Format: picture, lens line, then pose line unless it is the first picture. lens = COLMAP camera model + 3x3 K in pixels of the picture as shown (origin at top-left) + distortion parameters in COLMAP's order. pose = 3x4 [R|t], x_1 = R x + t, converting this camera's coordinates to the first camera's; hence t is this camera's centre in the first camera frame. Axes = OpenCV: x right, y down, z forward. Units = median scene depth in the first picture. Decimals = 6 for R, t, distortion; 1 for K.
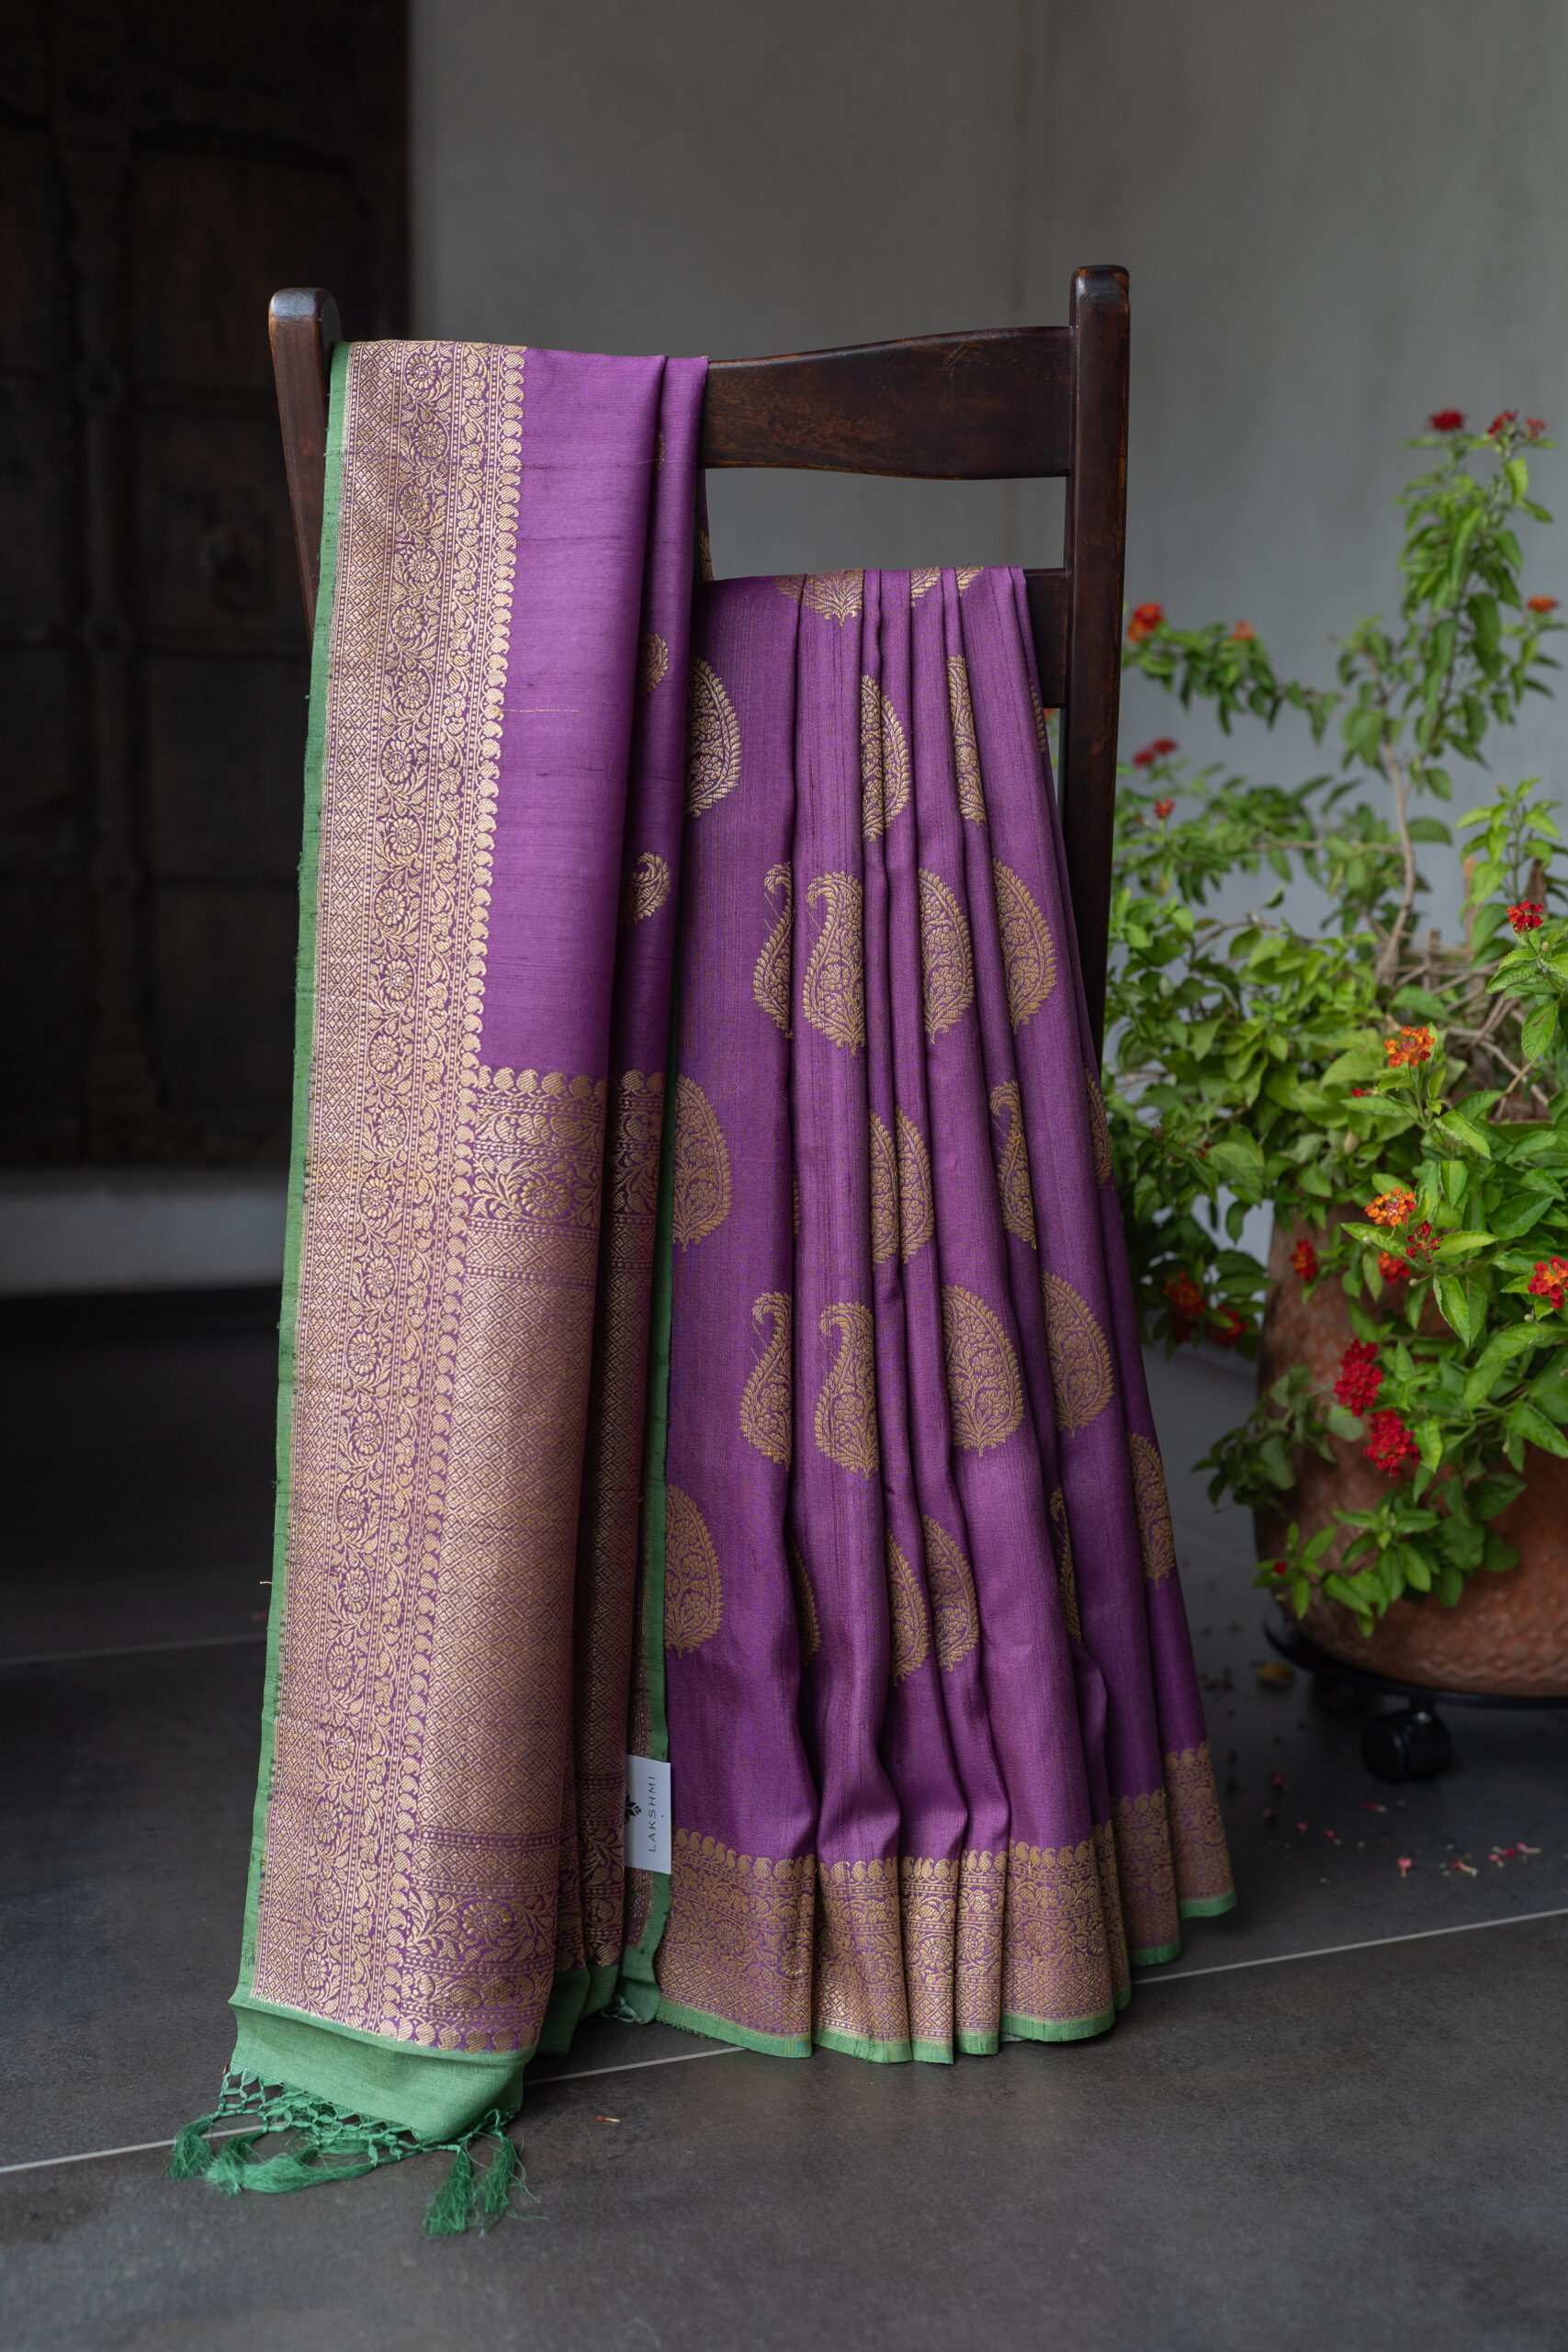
lens RADIAL K [[2325.2, 0, 762.1], [0, 2325.2, 1193.2], [0, 0, 1]] dist [0.013072, -0.010377]
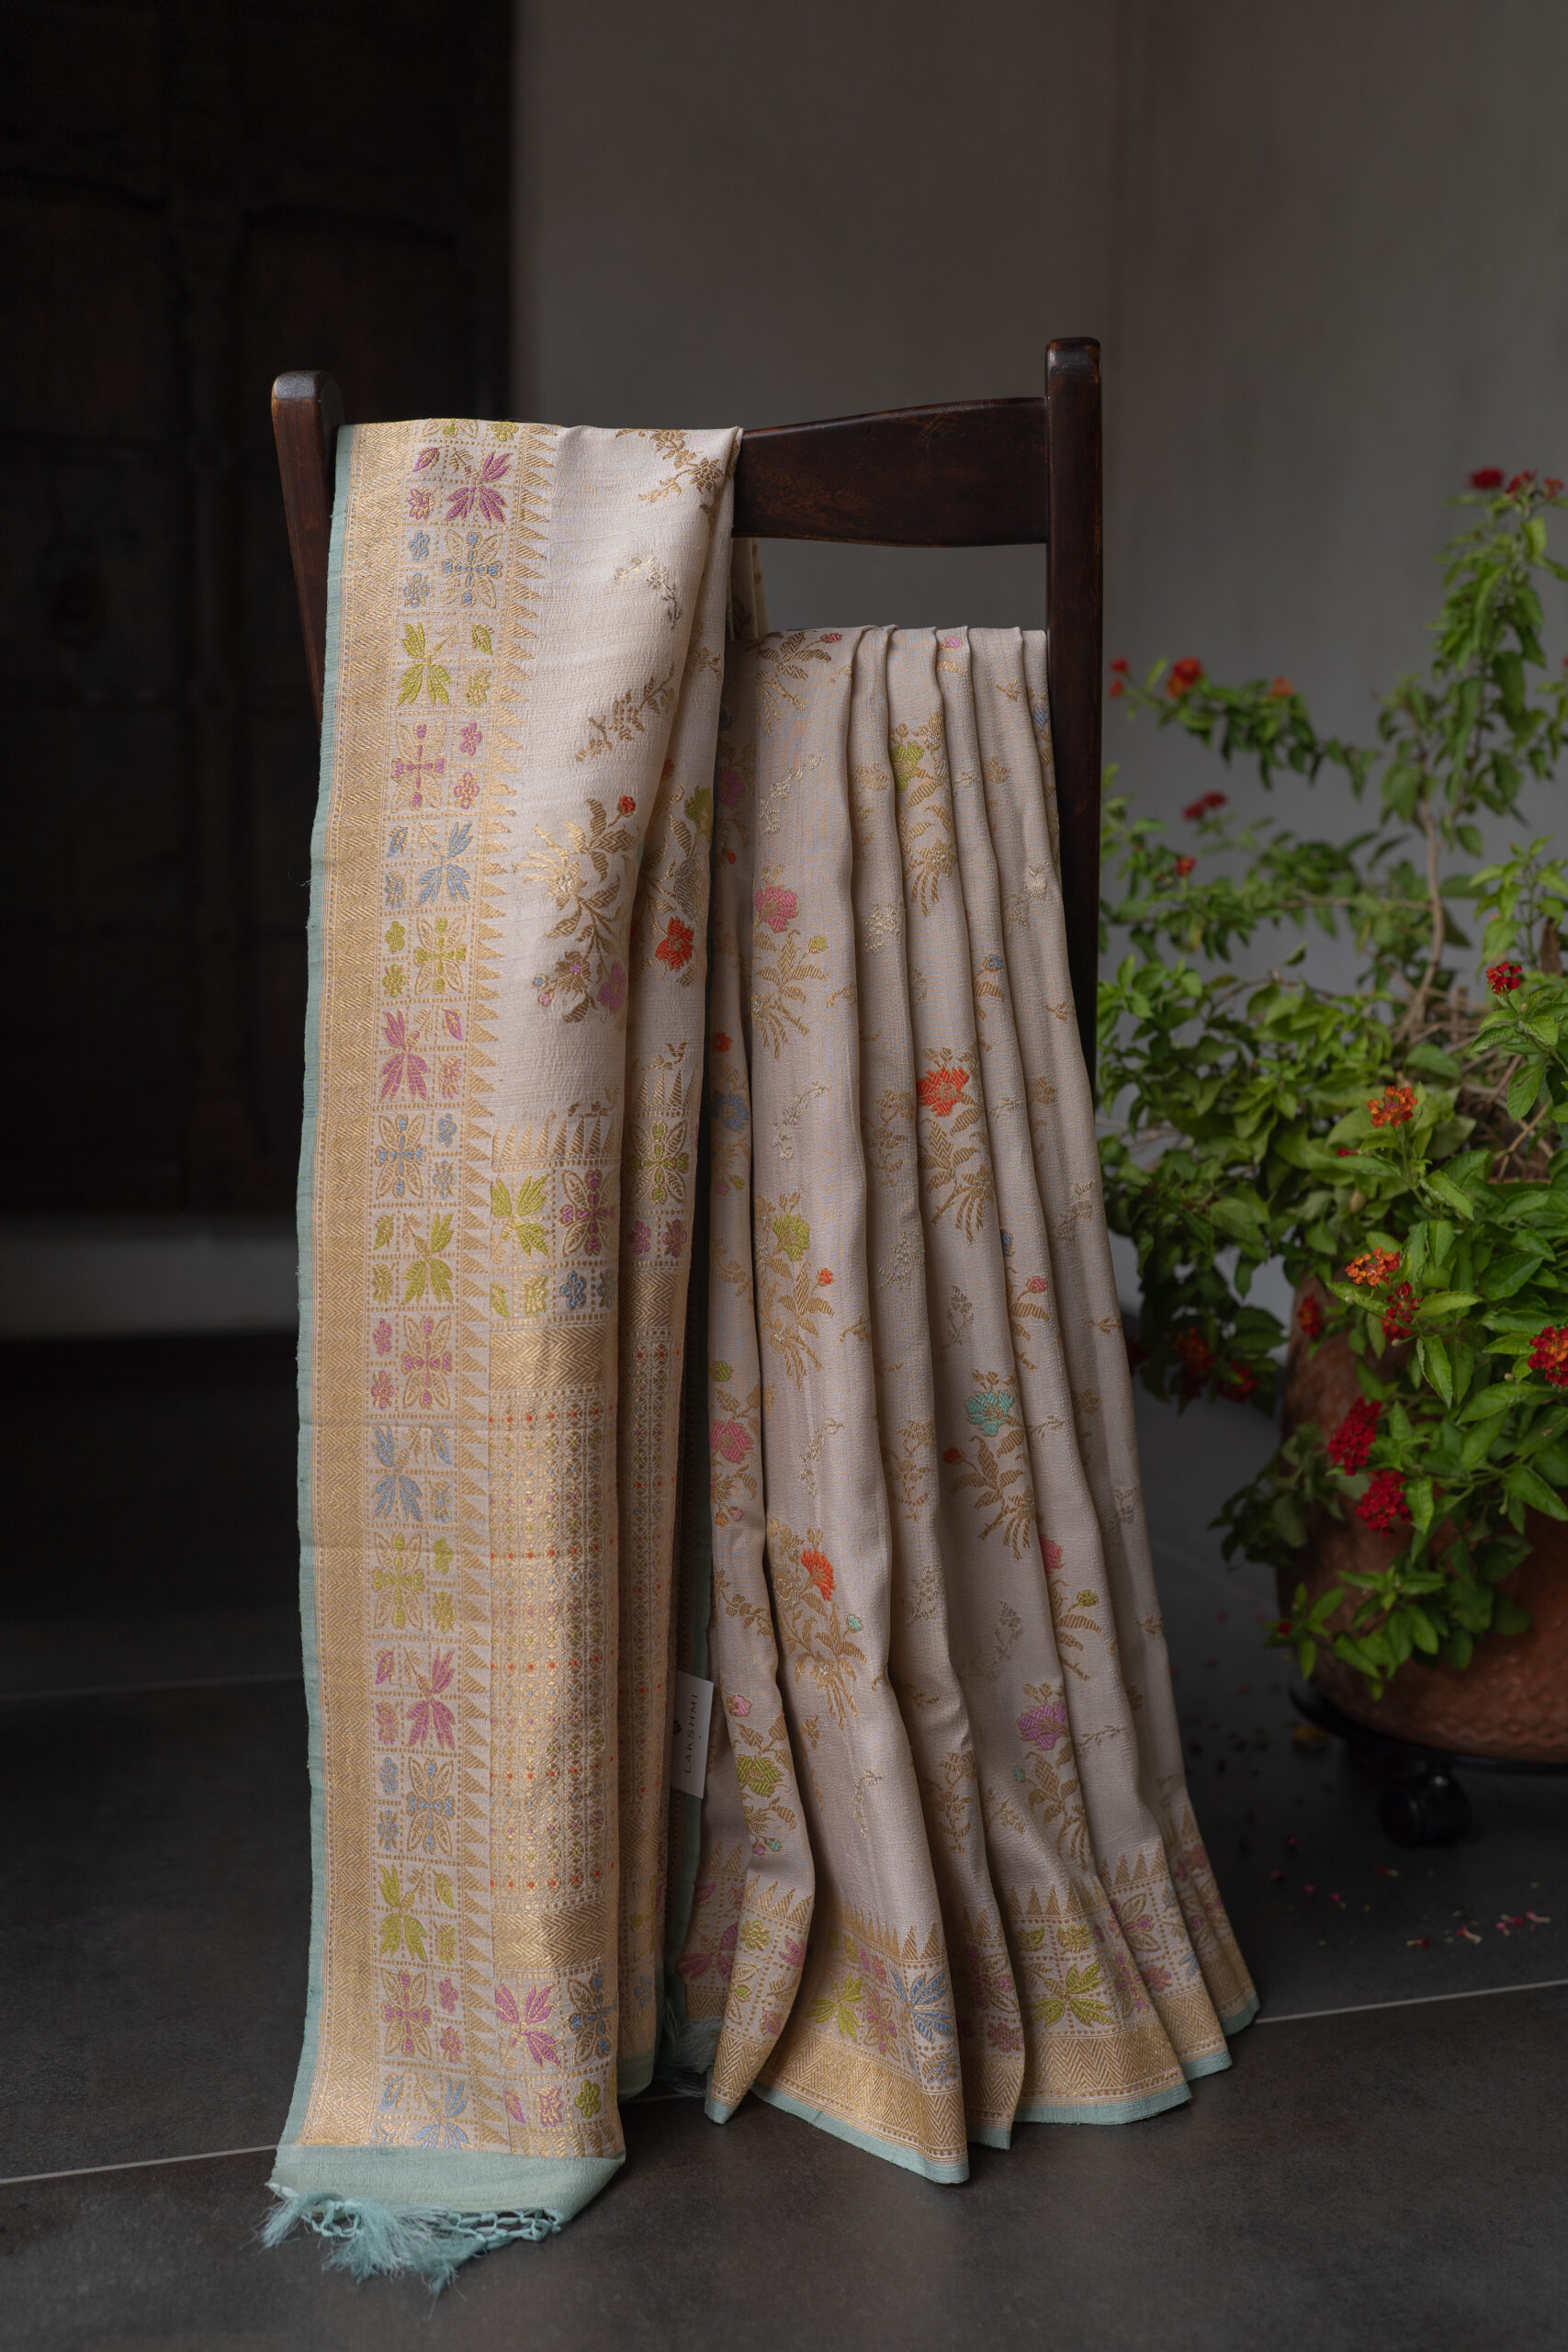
lens RADIAL K [[2325.2, 0, 762.1], [0, 2325.2, 1193.2], [0, 0, 1]] dist [0.013072, -0.010377]
pose [[0.997793, 0.008631, -0.065831, 0.062397], [-0.010016, 0.999735, -0.020725, -0.001560], [0.065635, 0.021339, 0.997616, -0.012315]]
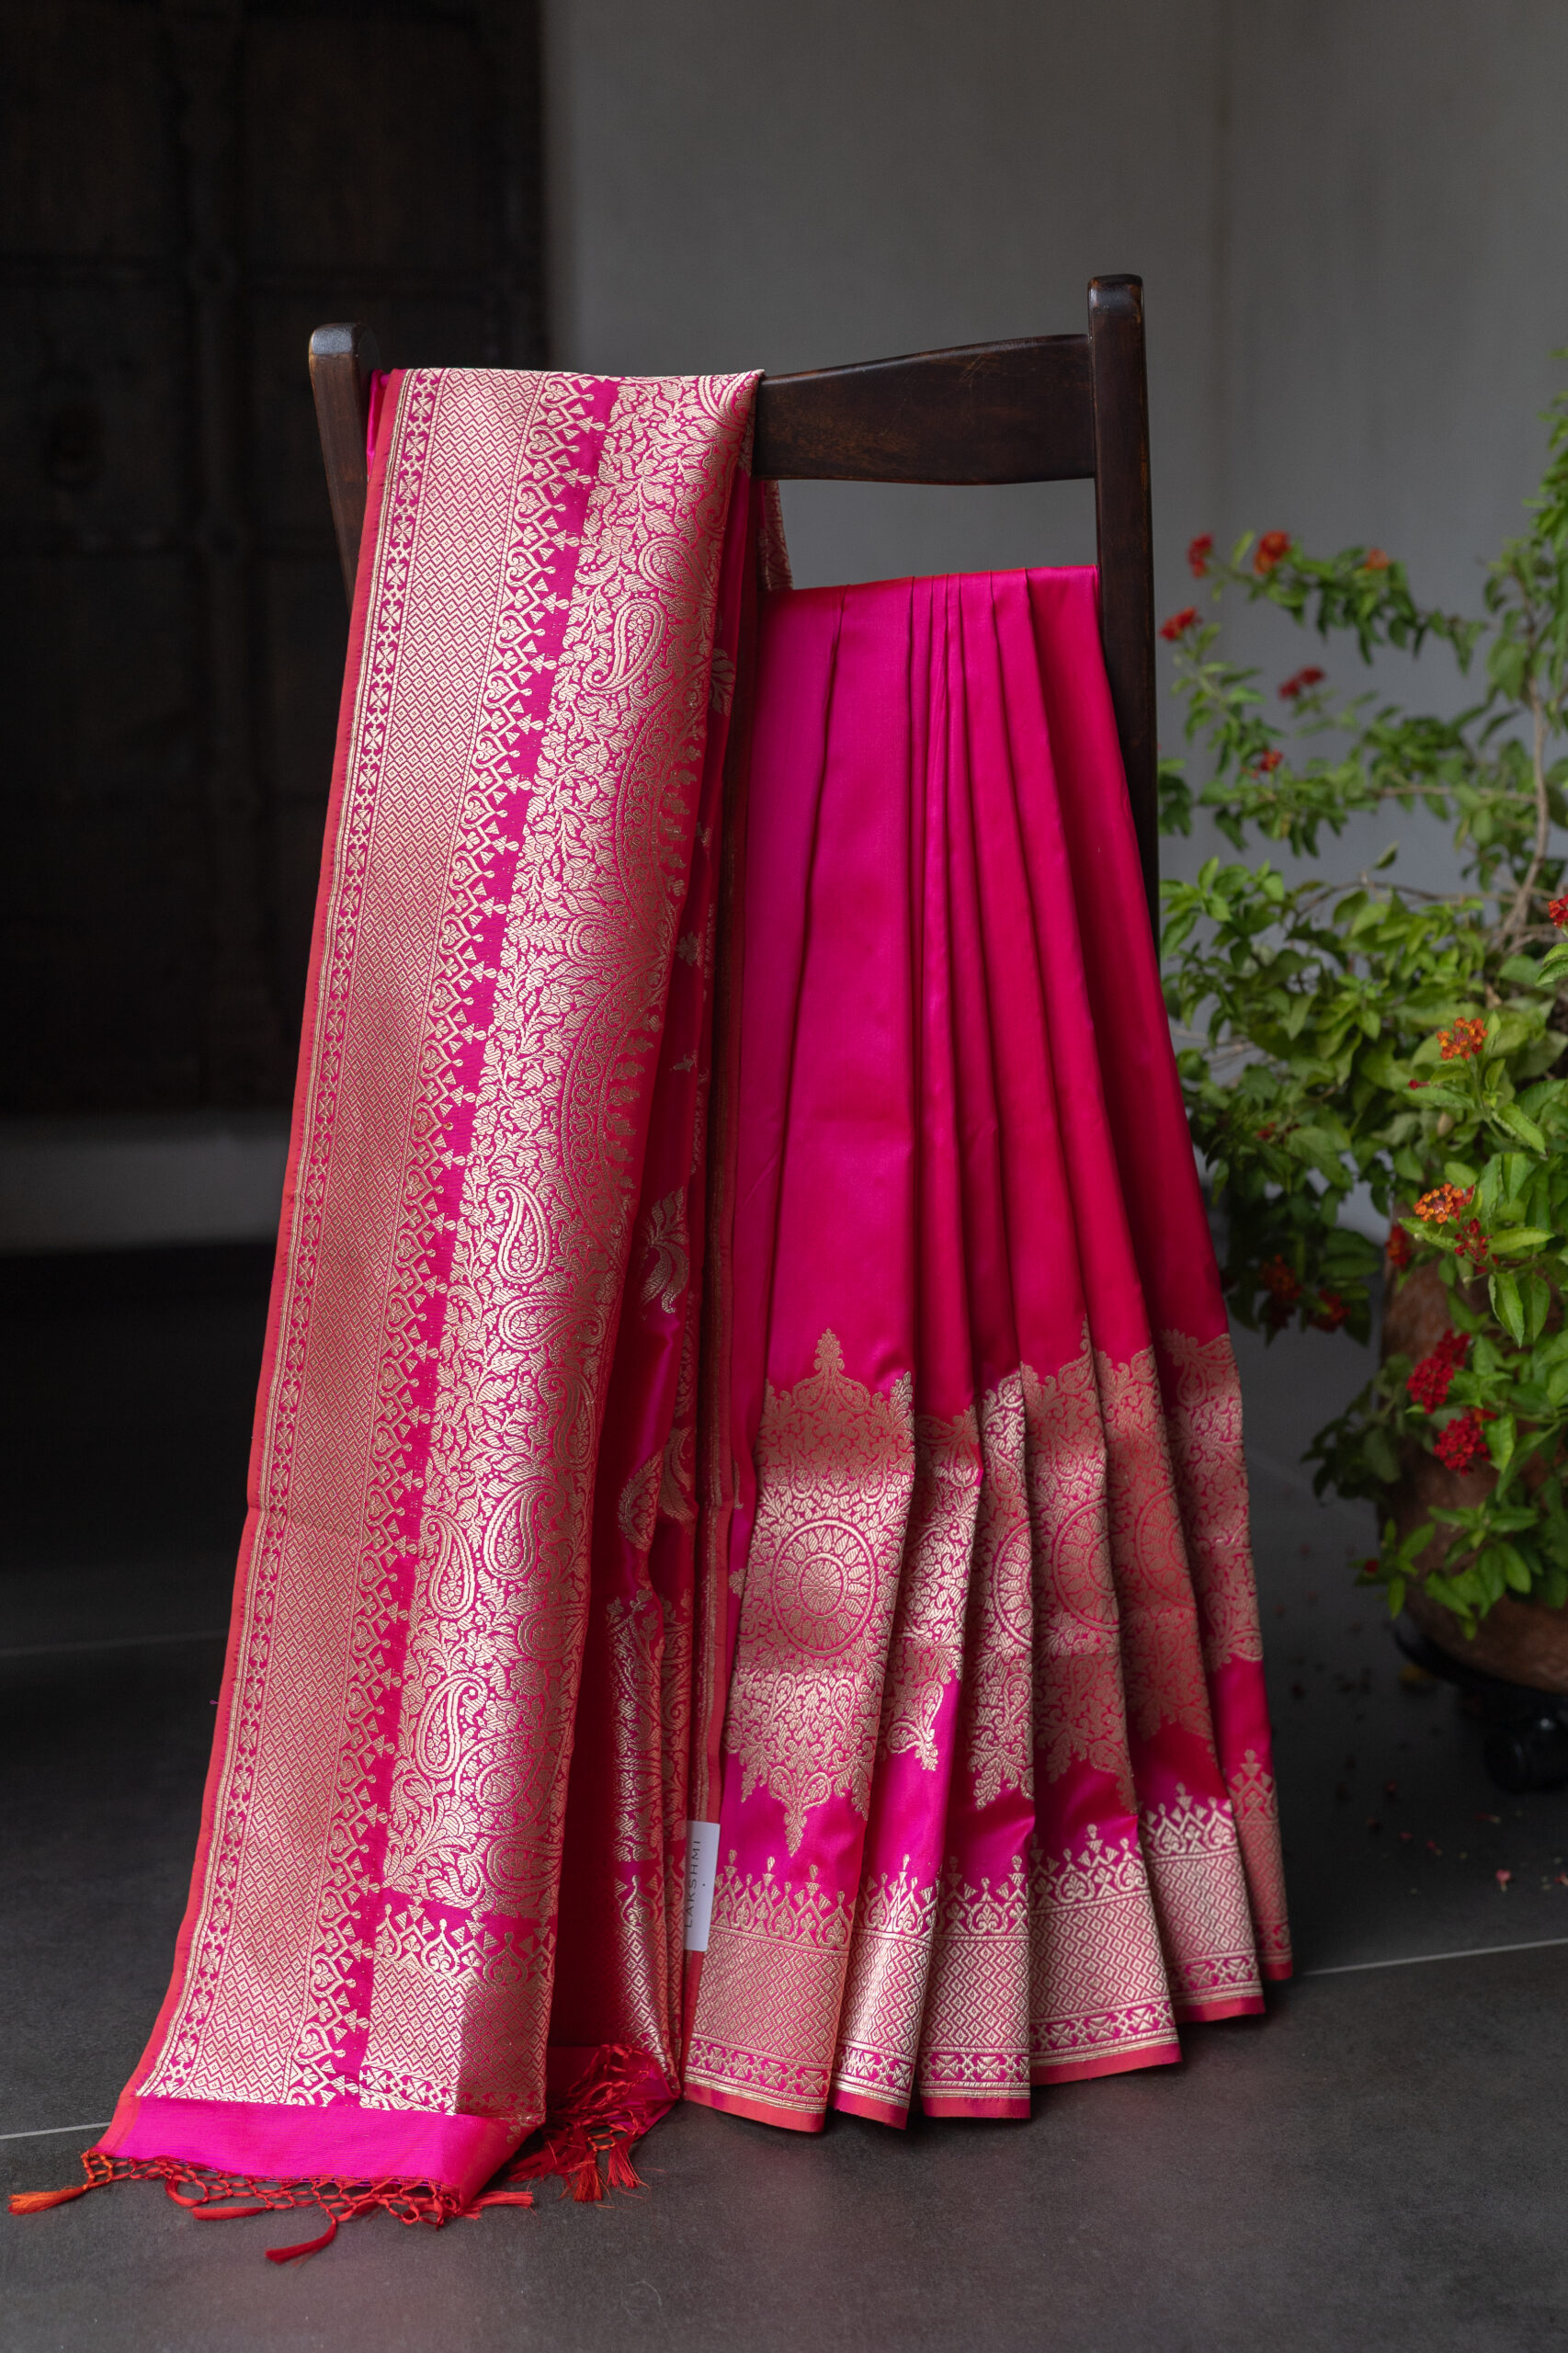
lens RADIAL K [[2758.1, 0, 740.9], [0, 2758.1, 1107.7], [0, 0, 1]] dist [0.023273, -0.024999]
pose [[0.993998, -0.008349, -0.109083, 0.087169], [0.009181, 0.999932, 0.007127, -0.038279], [0.109016, -0.008086, 0.994007, -0.158397]]
